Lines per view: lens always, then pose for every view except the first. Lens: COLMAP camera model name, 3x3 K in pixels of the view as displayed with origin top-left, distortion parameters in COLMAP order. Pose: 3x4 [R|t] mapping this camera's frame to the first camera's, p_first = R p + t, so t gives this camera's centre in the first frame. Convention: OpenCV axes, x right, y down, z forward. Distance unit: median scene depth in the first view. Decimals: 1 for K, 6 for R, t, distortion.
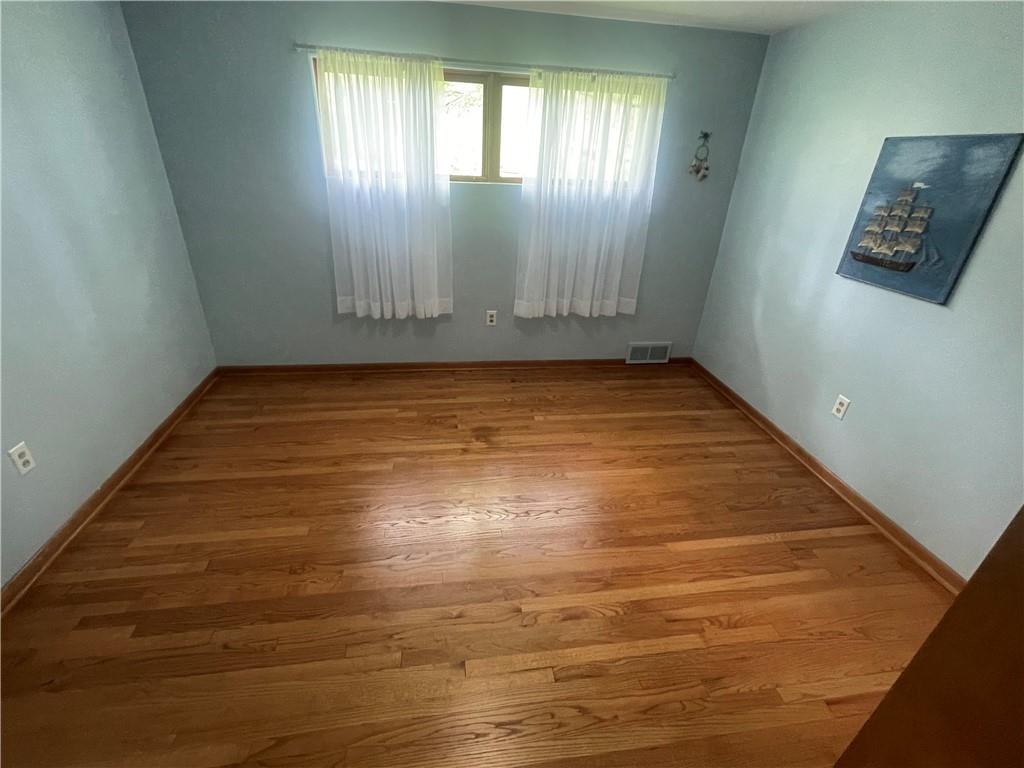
lens RADIAL K [[462.4, 0, 512.0], [0, 462.4, 385.4], [0, 0, 1]] dist [-0.005749, 0.001851]
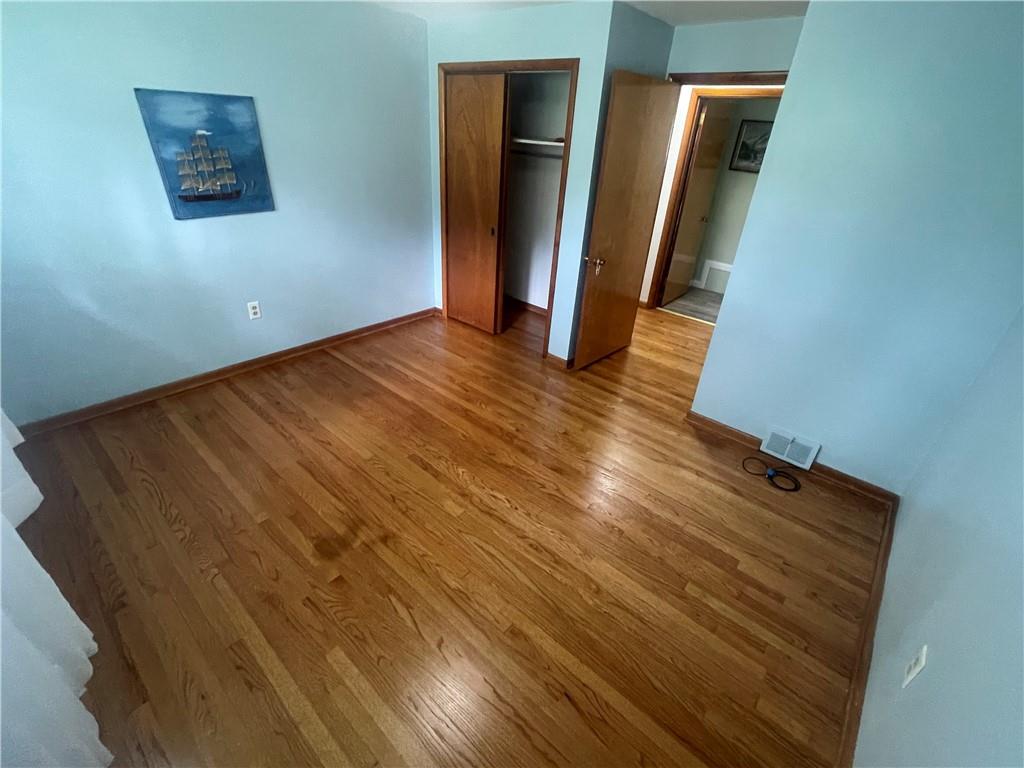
lens RADIAL K [[462.4, 0, 508.7], [0, 462.4, 383.6], [0, 0, 1]] dist [-0.005749, 0.001851]
pose [[-0.632287, -0.446499, 0.633128, -0.737504], [0.273769, 0.635726, 0.721737, -0.637874], [-0.724751, 0.629676, -0.279724, 1.103366]]
